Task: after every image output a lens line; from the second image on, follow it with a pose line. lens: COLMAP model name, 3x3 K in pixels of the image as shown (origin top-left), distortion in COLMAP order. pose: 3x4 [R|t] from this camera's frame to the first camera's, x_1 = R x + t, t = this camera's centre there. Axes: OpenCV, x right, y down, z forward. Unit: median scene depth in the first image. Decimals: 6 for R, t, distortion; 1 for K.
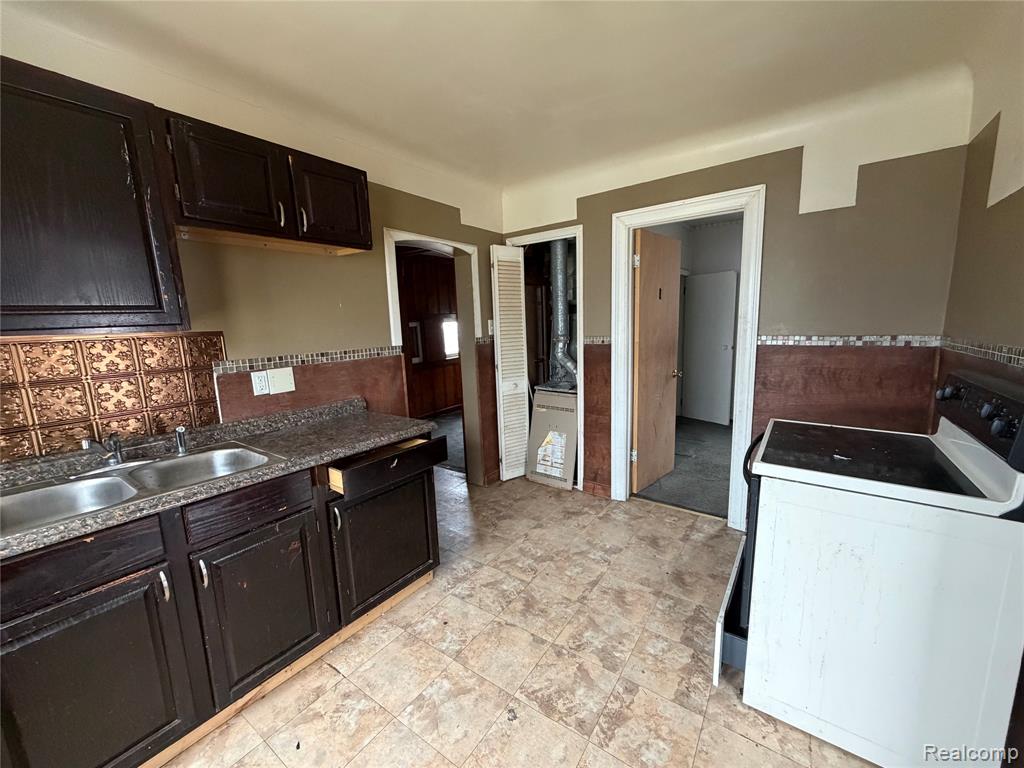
lens RADIAL K [[404.3, 0, 509.2], [0, 404.3, 385.5], [0, 0, 1]] dist [-0.001930, 0.000122]
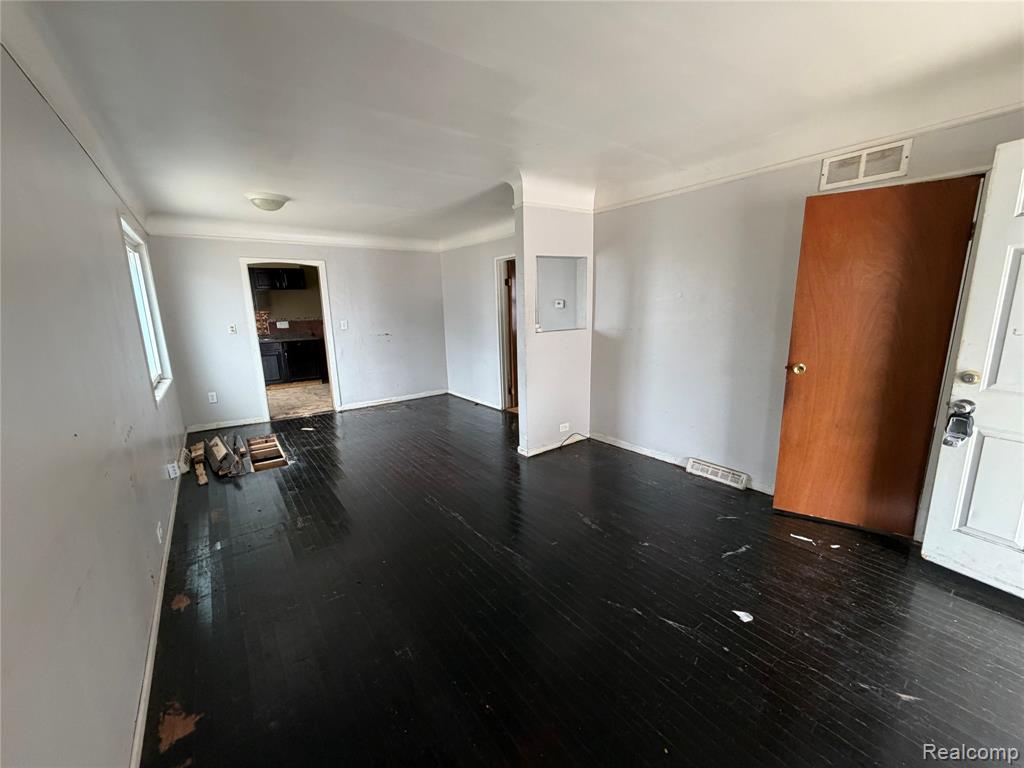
lens RADIAL K [[404.3, 0, 509.2], [0, 404.3, 385.5], [0, 0, 1]] dist [-0.001930, 0.000122]
pose [[0.951581, 0.066356, -0.300150, 2.356518], [-0.050148, 0.996853, 0.061390, 0.195870], [0.303279, -0.043366, 0.951914, -1.795850]]
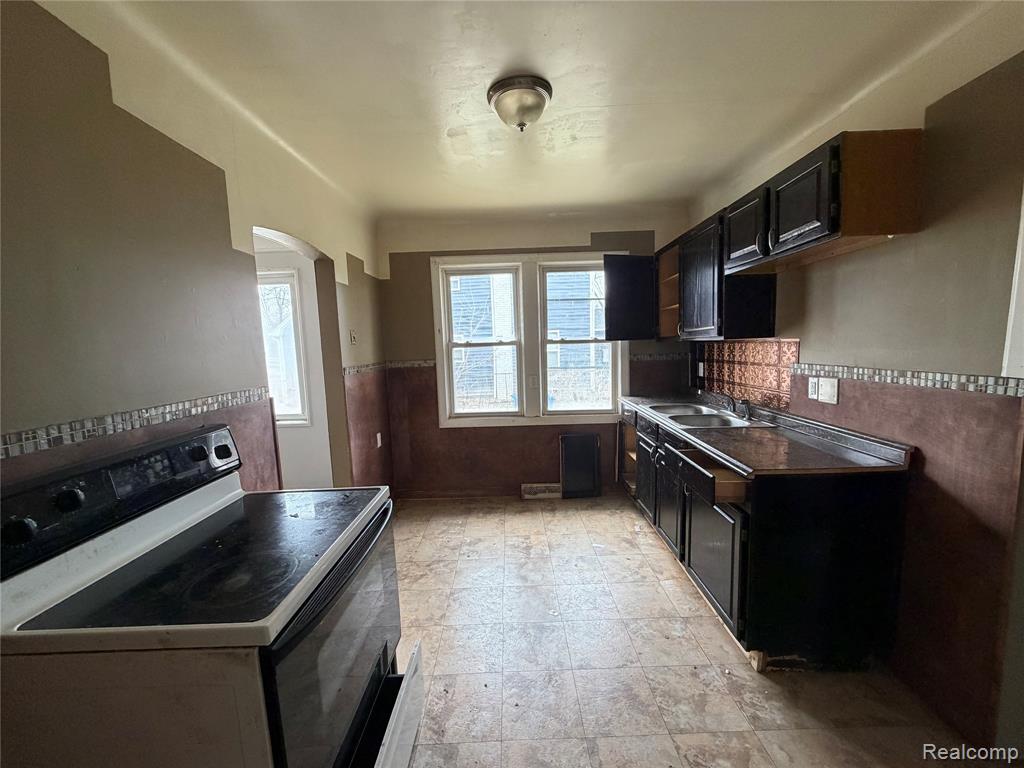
lens RADIAL K [[404.3, 0, 509.2], [0, 404.3, 385.5], [0, 0, 1]] dist [-0.001930, 0.000122]
pose [[-0.814985, 0.115822, -0.567789, 0.558024], [-0.033122, 0.968910, 0.245188, -0.215693], [0.578535, 0.218630, -0.785811, 1.195712]]
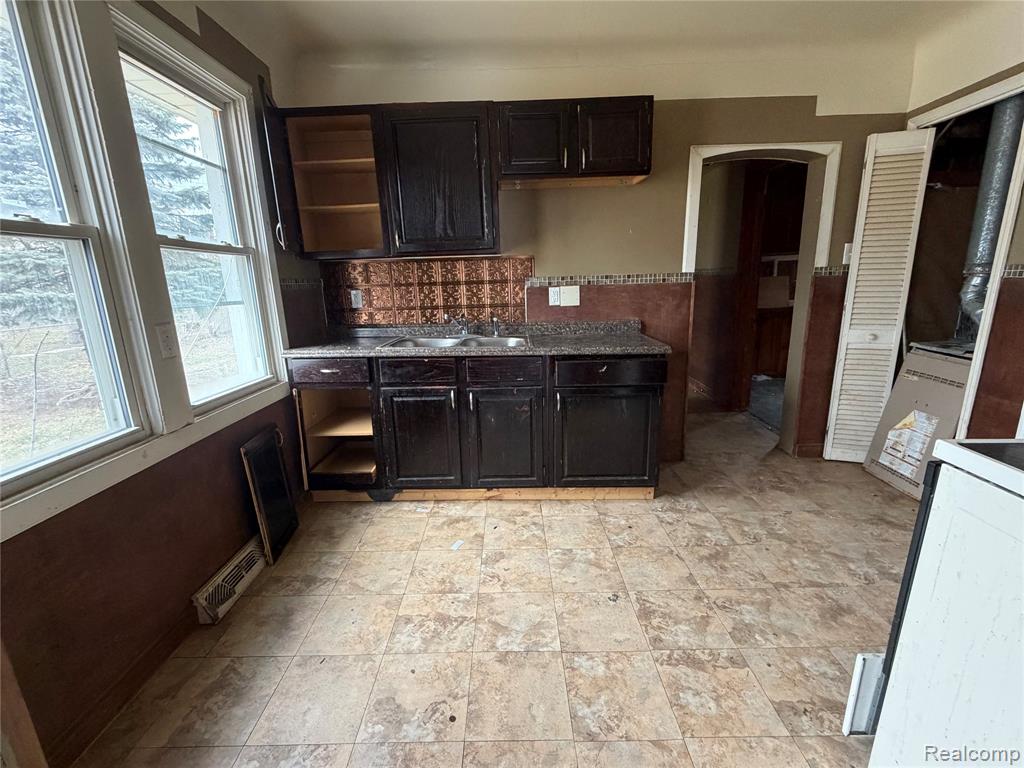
lens RADIAL K [[450.9, 0, 514.2], [0, 450.9, 386.6], [0, 0, 1]] dist [-0.003824, -0.000089]
pose [[0.580517, 0.208535, -0.787091, 0.450132], [-0.119548, 0.978001, 0.170943, 0.040008], [0.805424, -0.005140, 0.592677, 0.026044]]
